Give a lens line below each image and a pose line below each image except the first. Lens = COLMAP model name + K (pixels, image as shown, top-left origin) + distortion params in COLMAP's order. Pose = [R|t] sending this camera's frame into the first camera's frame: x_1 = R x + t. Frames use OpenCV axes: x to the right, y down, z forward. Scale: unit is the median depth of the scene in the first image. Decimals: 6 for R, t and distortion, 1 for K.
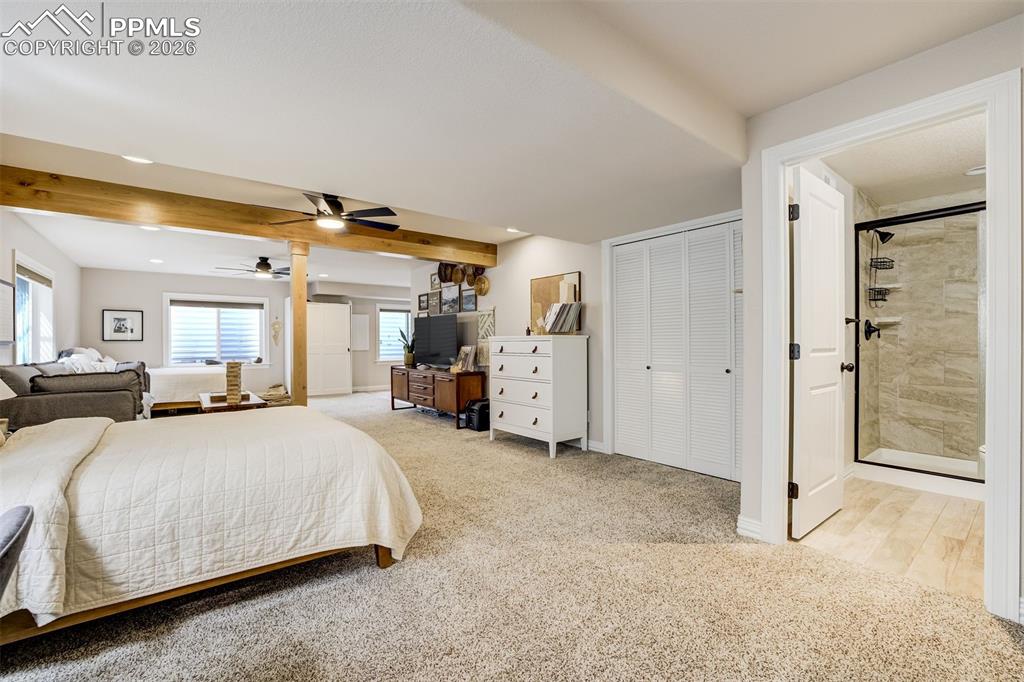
lens RADIAL K [[440.4, 0, 511.6], [0, 440.4, 344.1], [0, 0, 1]] dist [-0.017583, 0.000900]
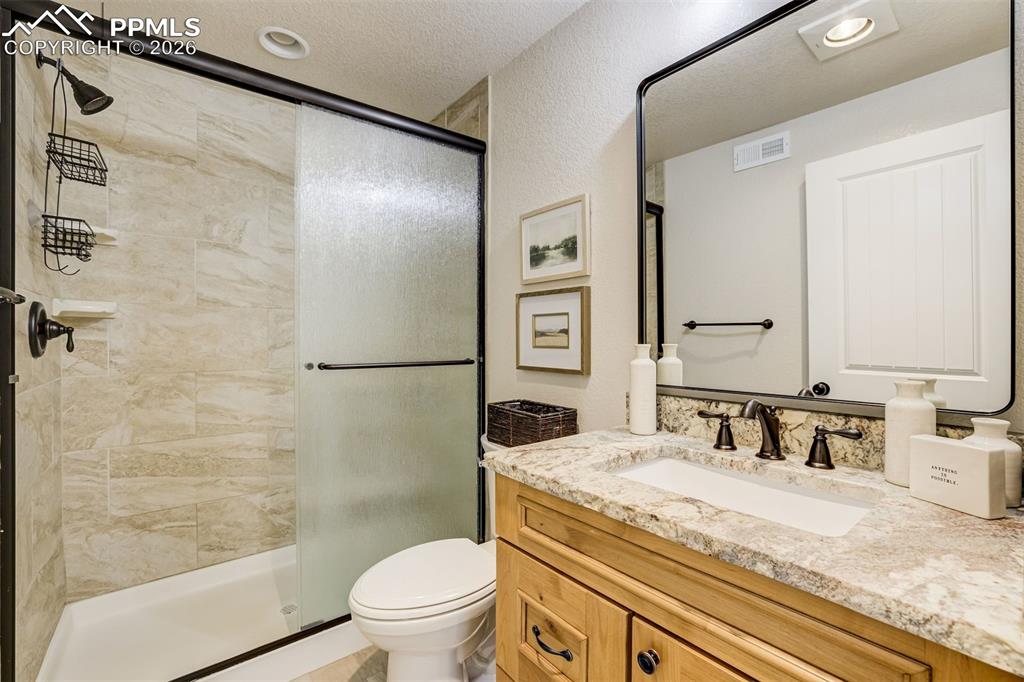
lens RADIAL K [[440.4, 0, 510.1], [0, 440.4, 340.5], [0, 0, 1]] dist [-0.017583, 0.000900]
pose [[0.012154, -0.000076, 0.999926, 0.457267], [0.004530, 0.999990, 0.000020, -0.021517], [-0.999916, 0.004529, 0.012154, 0.594834]]
